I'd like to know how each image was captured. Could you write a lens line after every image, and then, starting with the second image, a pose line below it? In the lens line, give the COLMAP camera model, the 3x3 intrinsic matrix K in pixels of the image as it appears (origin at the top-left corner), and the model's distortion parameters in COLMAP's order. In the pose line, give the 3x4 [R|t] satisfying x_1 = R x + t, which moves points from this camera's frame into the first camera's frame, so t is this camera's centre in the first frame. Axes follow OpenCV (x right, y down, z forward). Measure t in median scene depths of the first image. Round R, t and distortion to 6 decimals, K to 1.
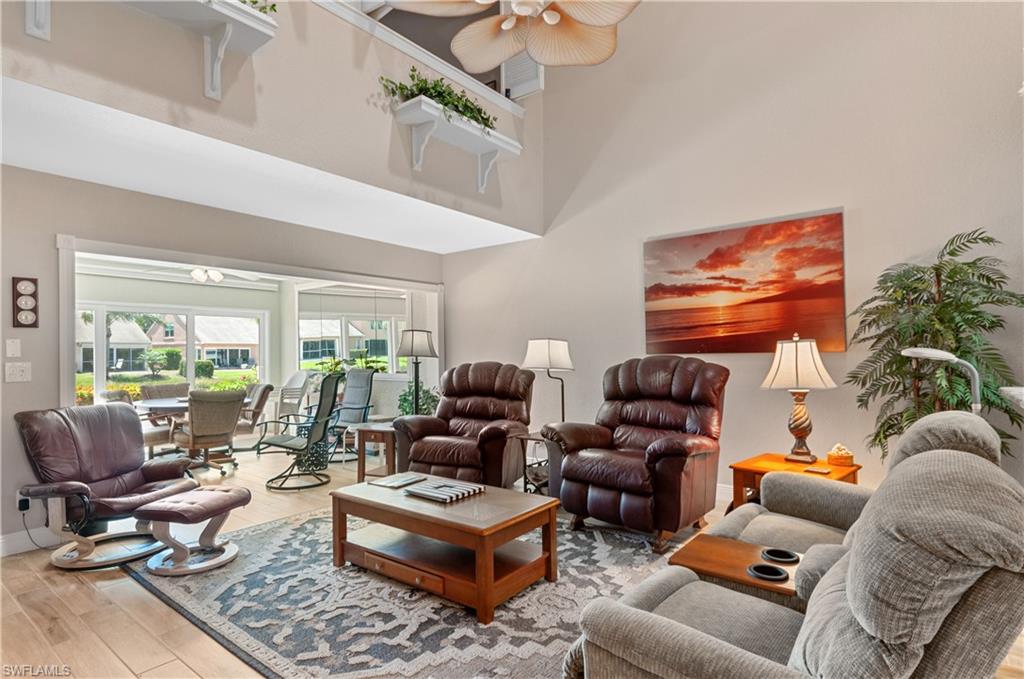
lens RADIAL K [[528.8, 0, 505.4], [0, 528.8, 342.9], [0, 0, 1]] dist [-0.000174, -0.000221]
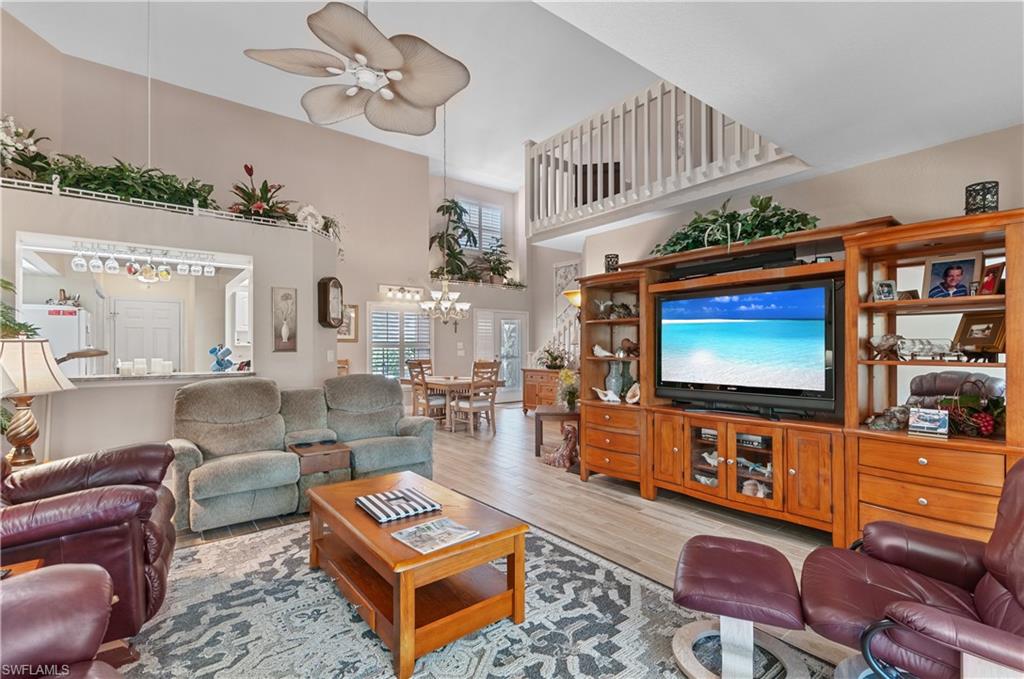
lens RADIAL K [[468.5, 0, 515.0], [0, 468.5, 345.5], [0, 0, 1]] dist [0.001172, 0.000039]
pose [[-0.971449, 0.015447, 0.236746, -0.423646], [0.009873, 0.999646, -0.024711, 0.032357], [-0.237044, -0.021668, -0.971257, 1.476794]]
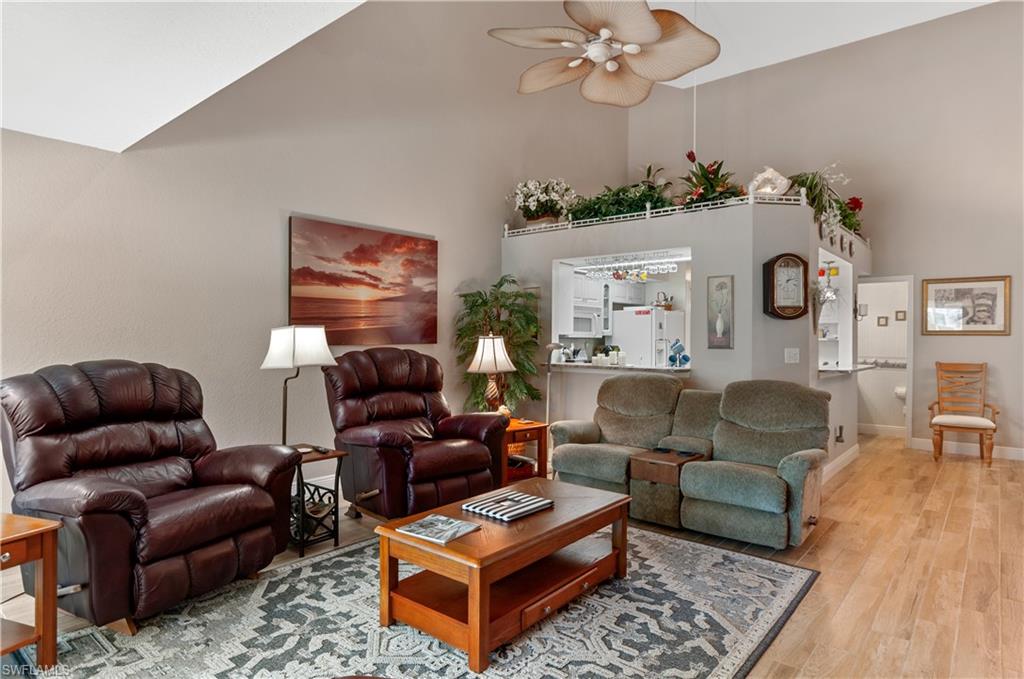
lens RADIAL K [[580.4, 0, 513.0], [0, 580.4, 334.6], [0, 0, 1]] dist [0.000662, 0.000039]
pose [[0.029065, 0.016344, 0.999444, -0.922499], [-0.024744, 0.999572, -0.015627, 0.011957], [-0.999271, -0.024276, 0.029457, 0.835666]]
